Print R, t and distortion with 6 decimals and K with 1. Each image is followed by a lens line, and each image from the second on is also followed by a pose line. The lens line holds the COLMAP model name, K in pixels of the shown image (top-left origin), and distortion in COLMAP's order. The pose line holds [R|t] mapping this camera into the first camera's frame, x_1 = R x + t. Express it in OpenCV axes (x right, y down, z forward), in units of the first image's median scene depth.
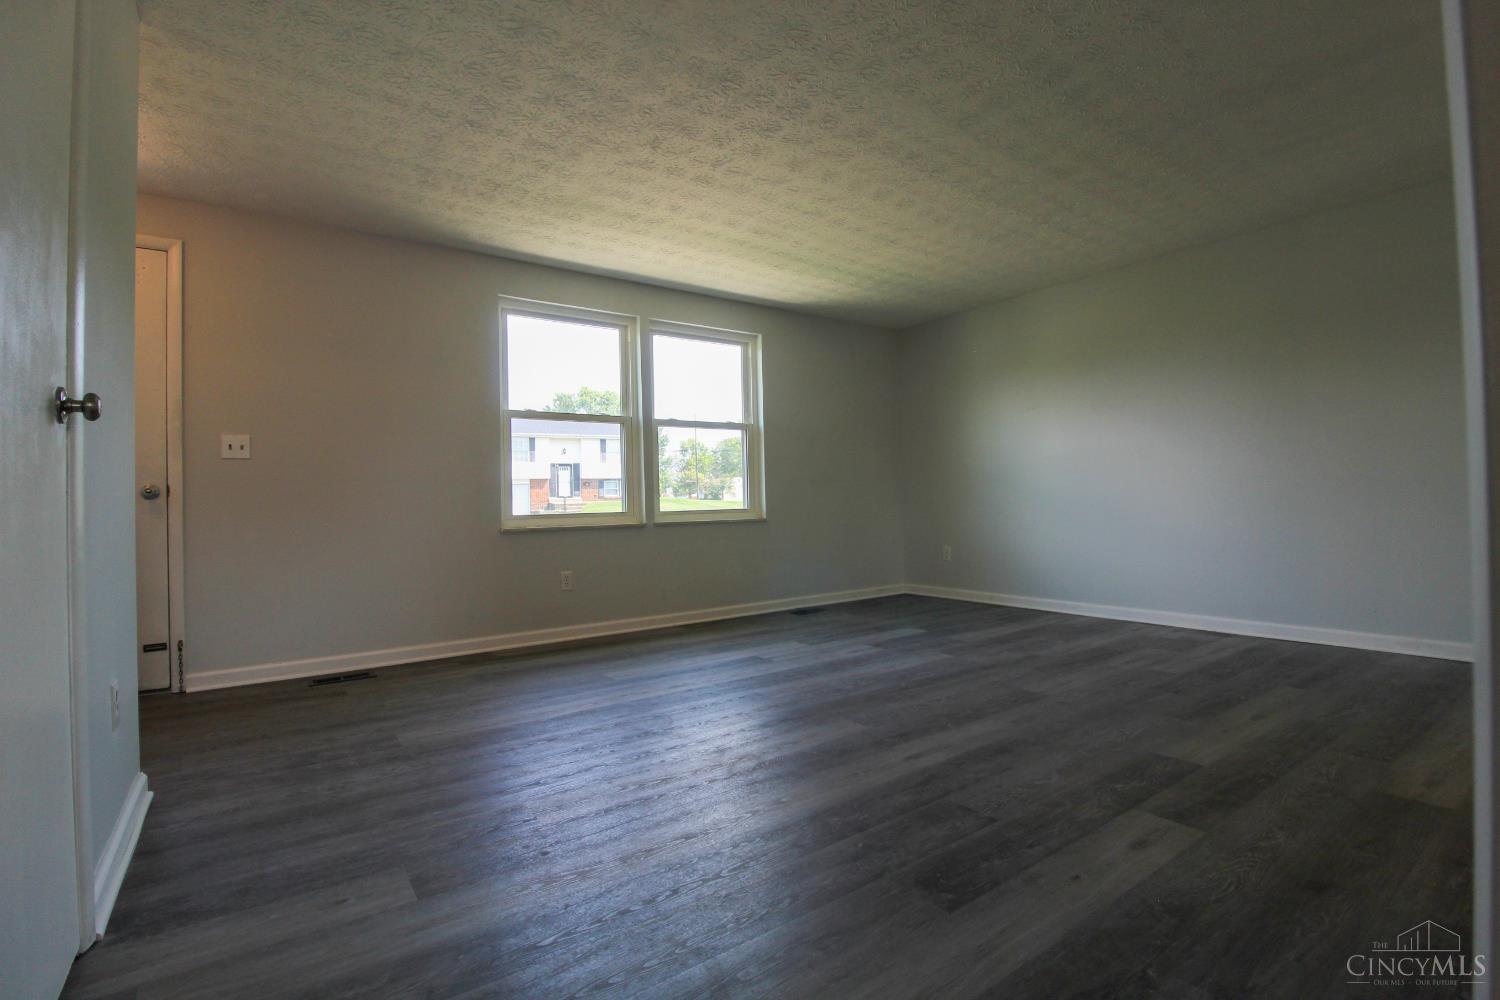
lens RADIAL K [[691.4, 0, 751.7], [0, 691.4, 496.6], [0, 0, 1]] dist [-0.004256, -0.011292]
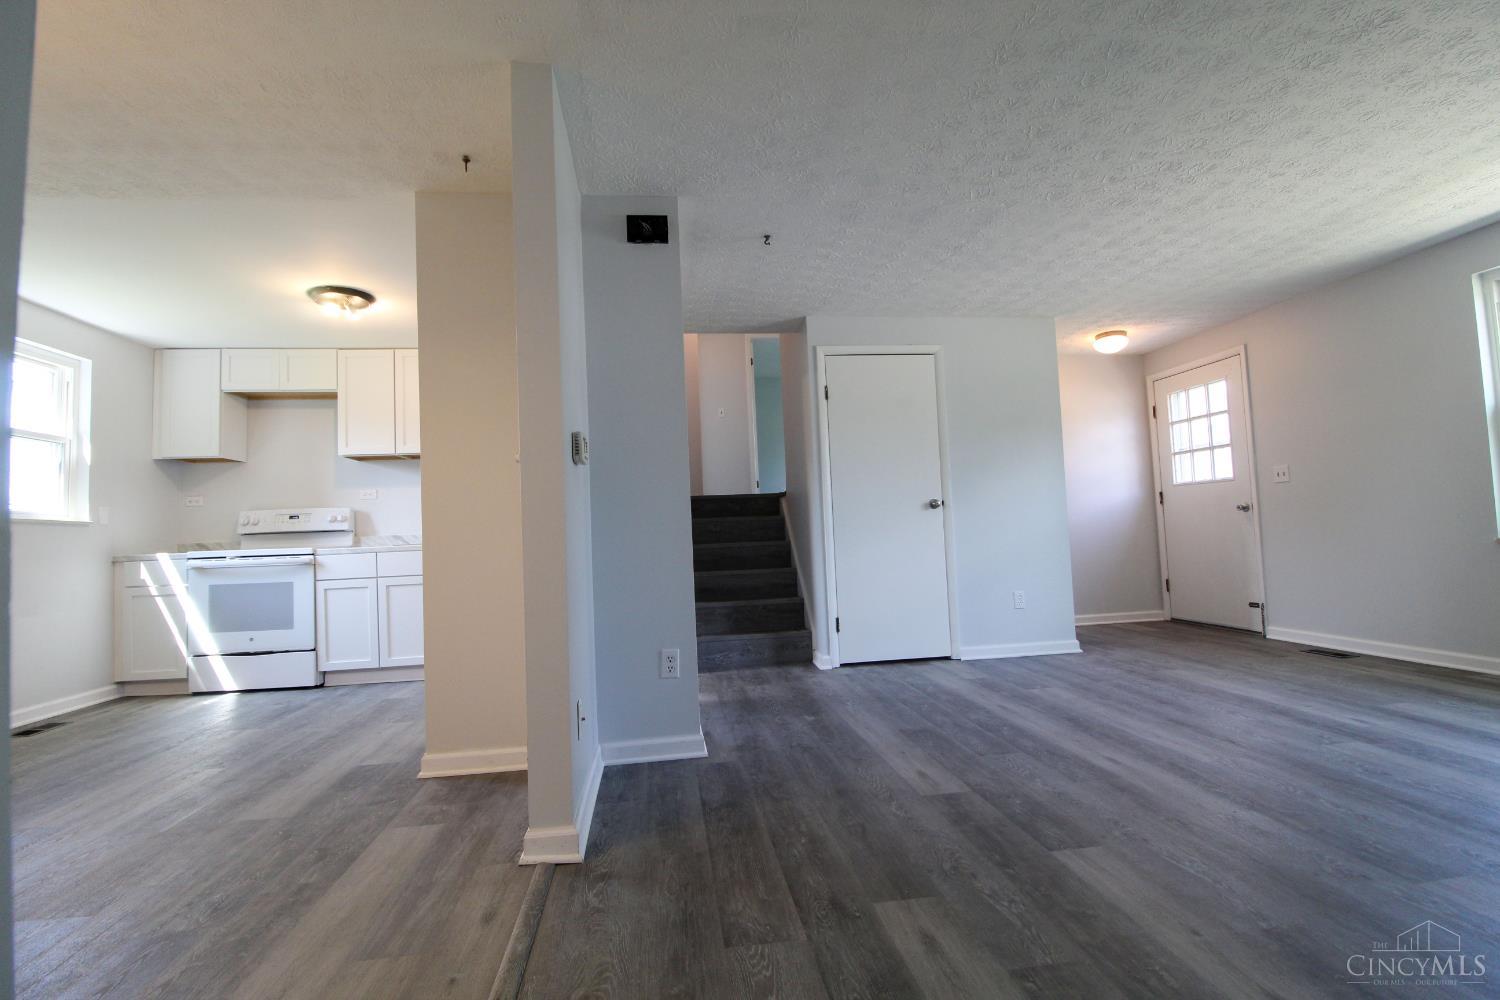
lens RADIAL K [[691.4, 0, 755.1], [0, 691.4, 494.1], [0, 0, 1]] dist [-0.004256, -0.011292]
pose [[-0.467445, -0.012003, -0.883941, 1.063888], [0.054038, 0.997650, -0.042123, -0.030198], [0.882369, -0.067457, -0.465698, 0.729177]]
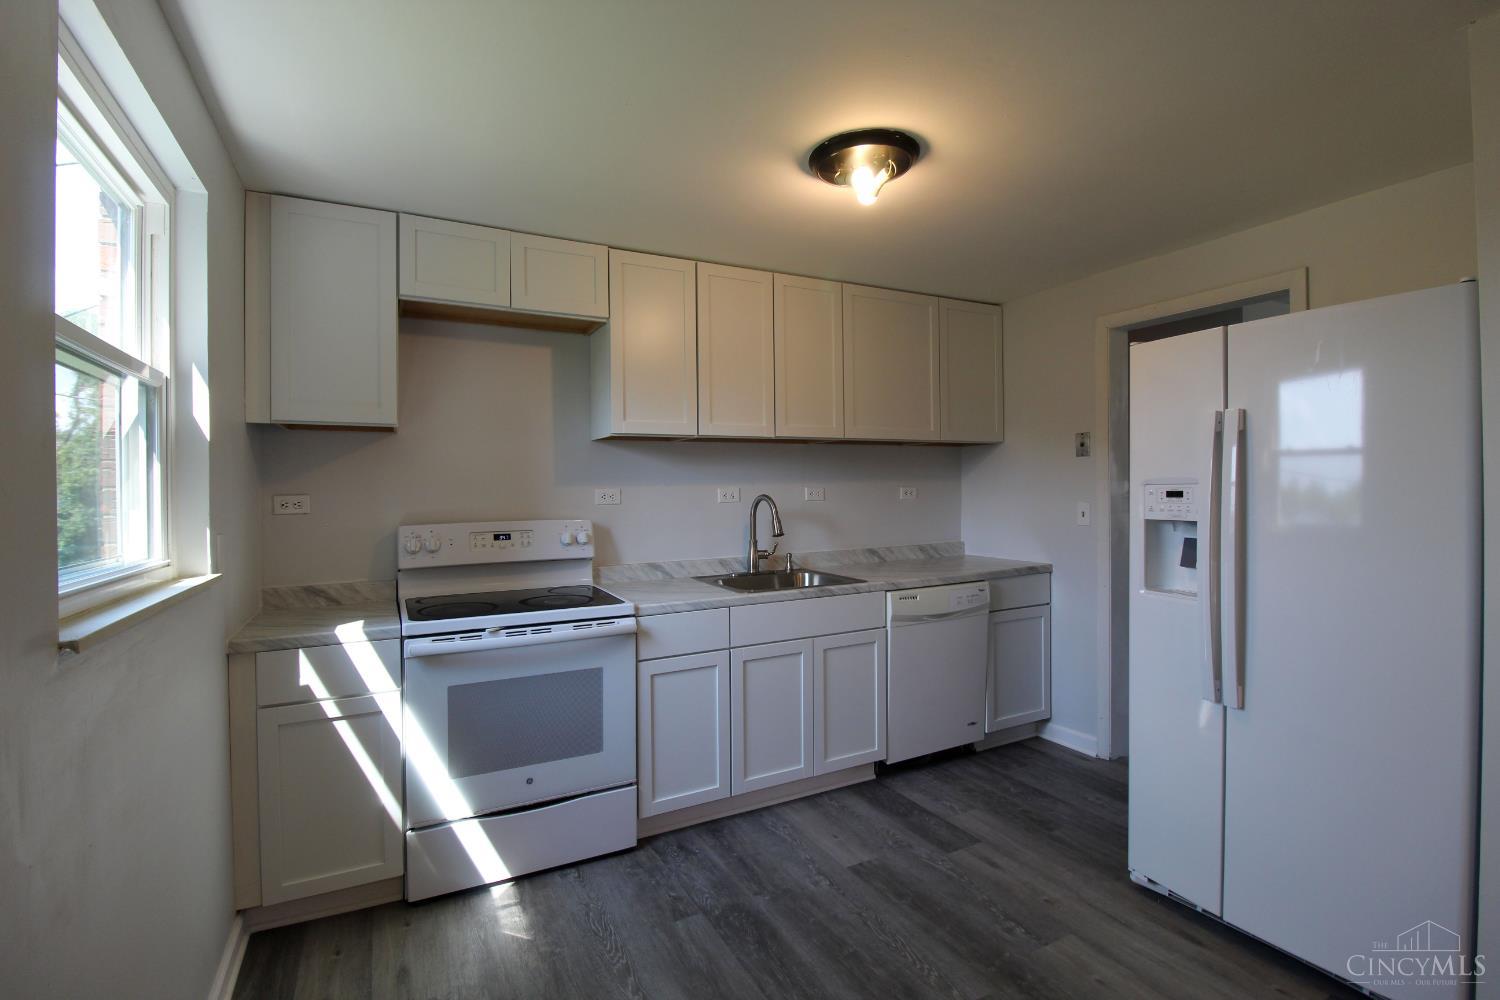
lens RADIAL K [[691.4, 0, 750.8], [0, 691.4, 491.9], [0, 0, 1]] dist [-0.004256, -0.011292]
pose [[-0.142125, 0.028044, -0.989451, 1.000855], [0.019690, 0.999481, 0.025500, -0.173271], [0.989653, -0.015858, -0.142604, -0.474187]]
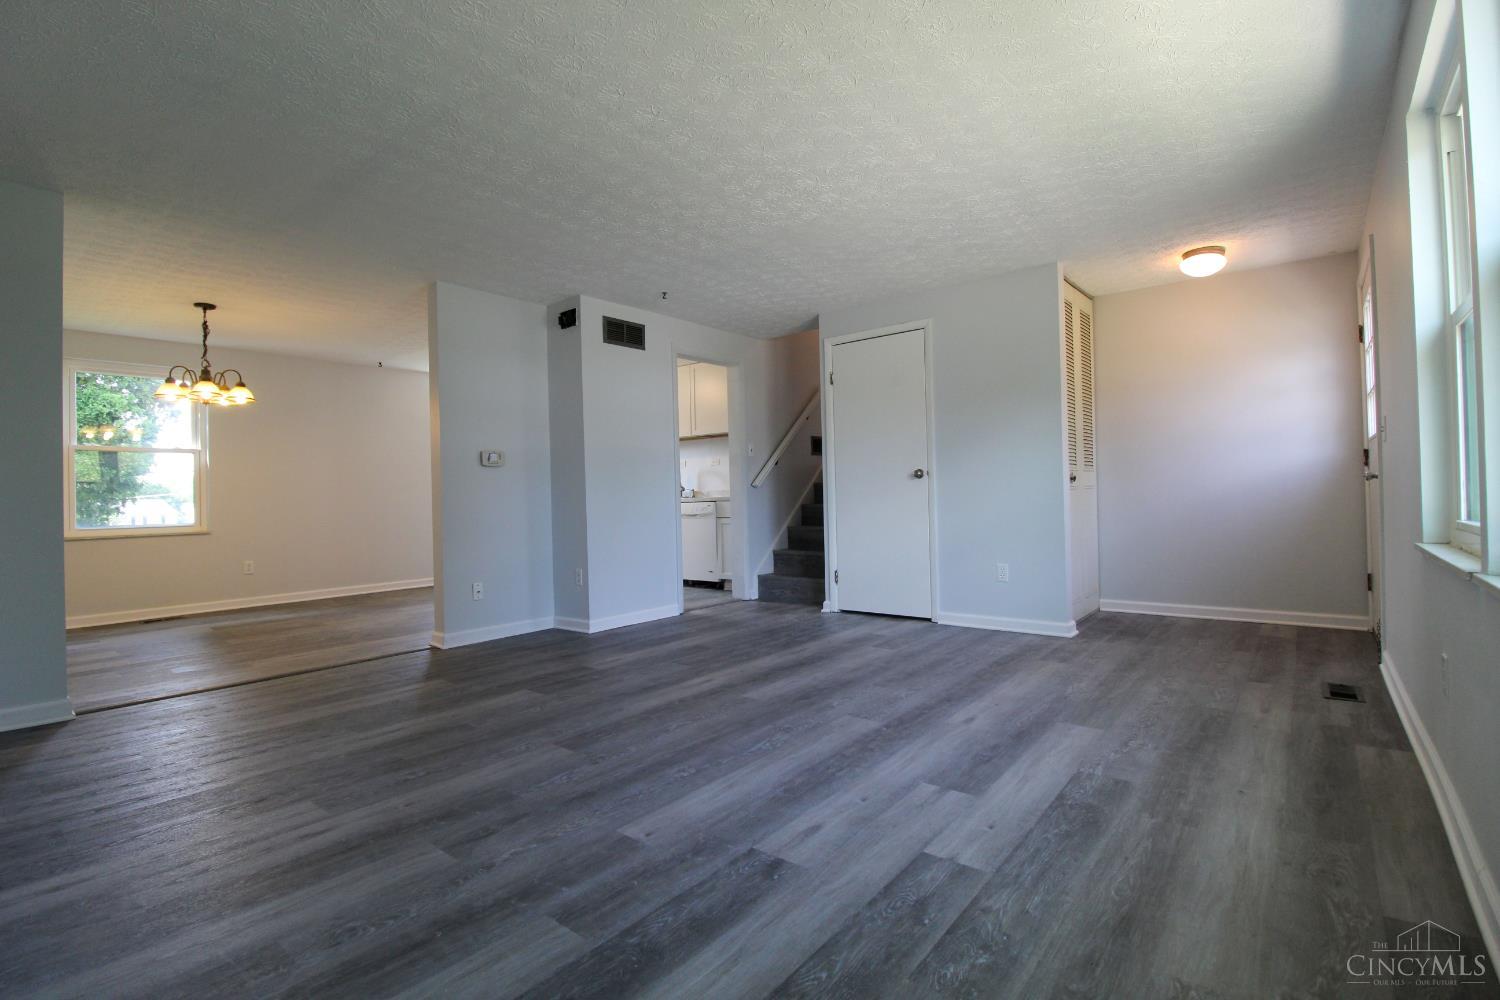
lens RADIAL K [[691.4, 0, 753.0], [0, 691.4, 492.2], [0, 0, 1]] dist [-0.004256, -0.011292]
pose [[-0.962772, 0.040822, -0.267214, 0.370834], [0.043951, 0.999017, -0.005734, -0.017485], [0.266717, -0.017265, -0.963620, 1.754637]]
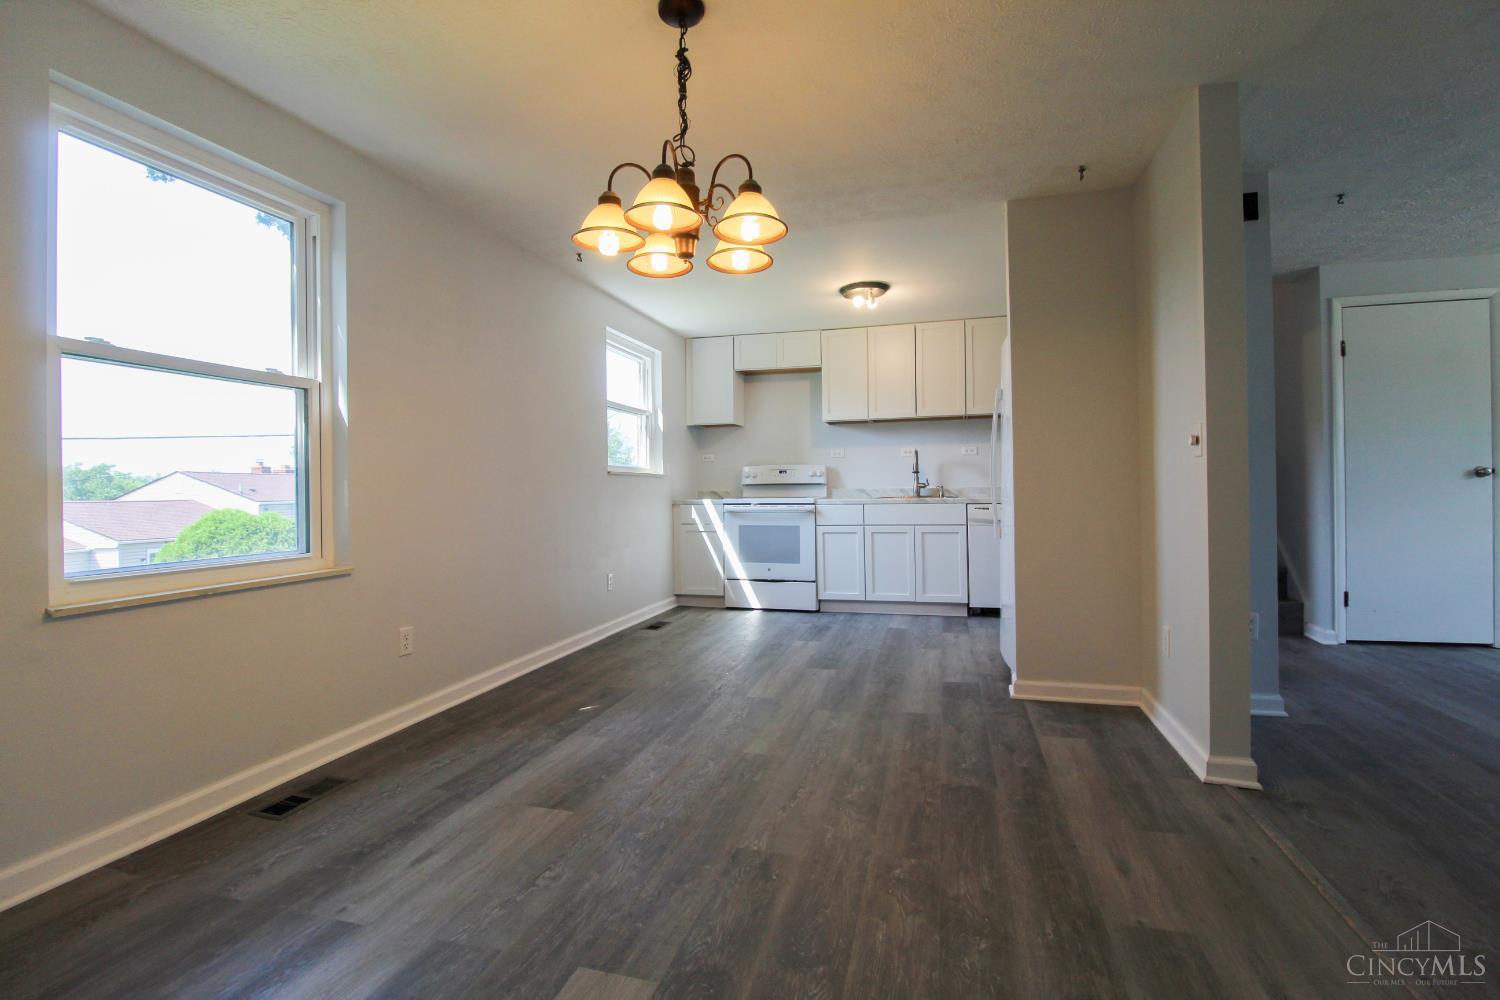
lens RADIAL K [[691.4, 0, 756.8], [0, 691.4, 492.7], [0, 0, 1]] dist [-0.004256, -0.011292]
pose [[-0.778025, 0.034253, -0.627299, 1.426225], [0.031907, 0.999378, 0.014996, -0.073360], [0.627422, -0.008348, -0.778634, 0.519664]]
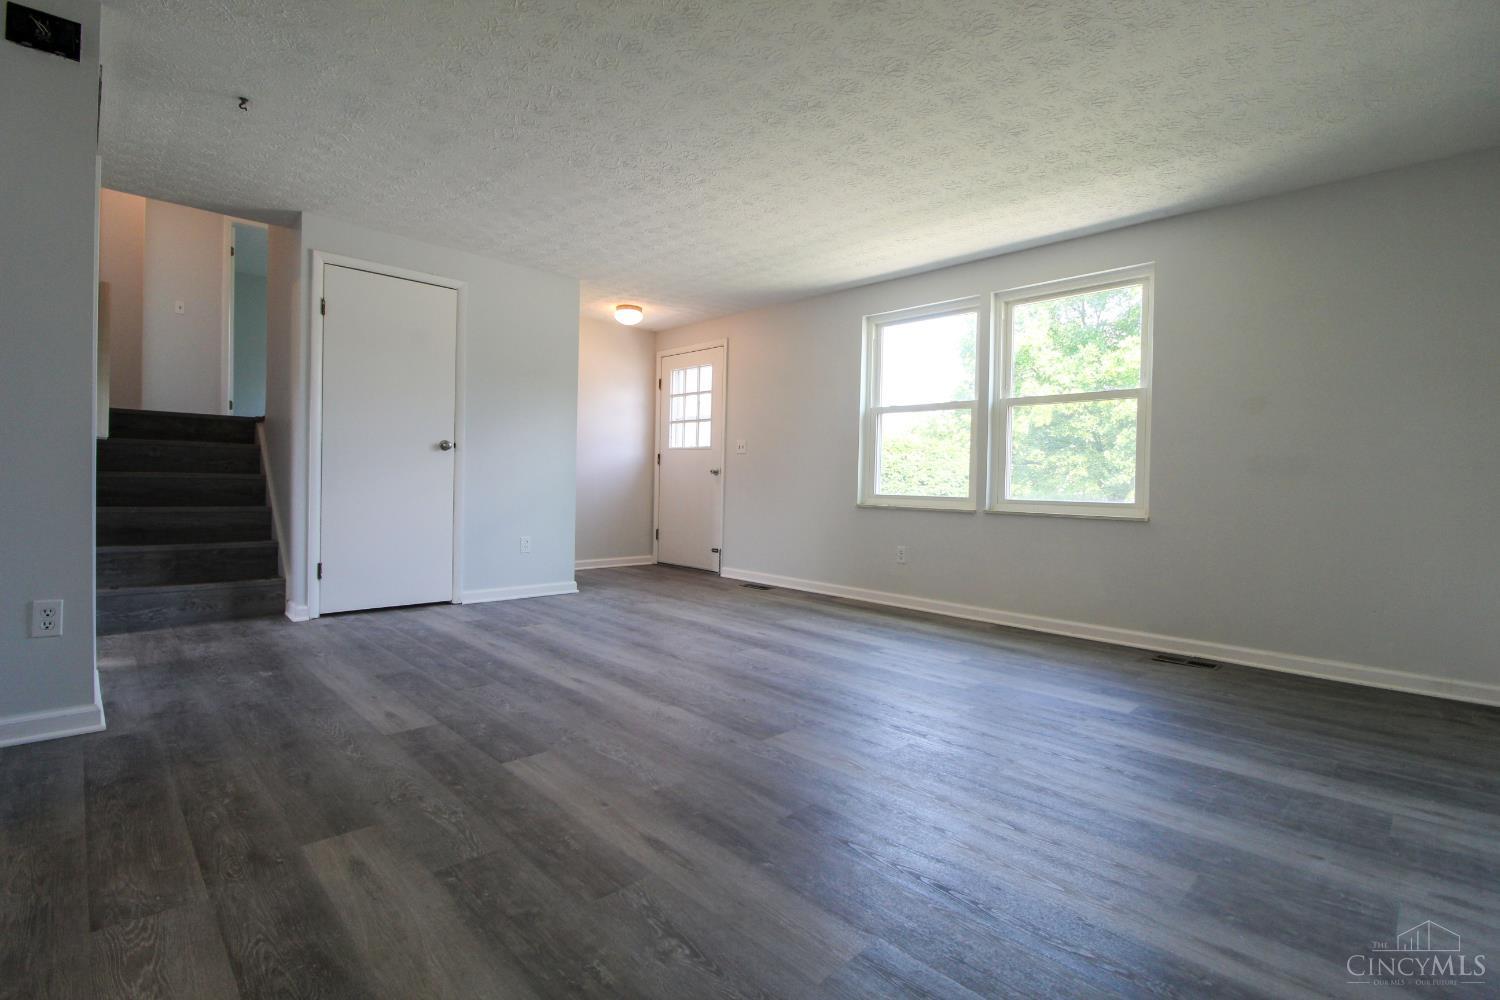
lens RADIAL K [[691.4, 0, 749.0], [0, 691.4, 494.1], [0, 0, 1]] dist [-0.004256, -0.011292]
pose [[0.149520, 0.041047, -0.987906, 1.085164], [-0.021941, 0.999030, 0.038188, -0.019158], [0.988515, 0.015966, 0.150276, 0.784596]]
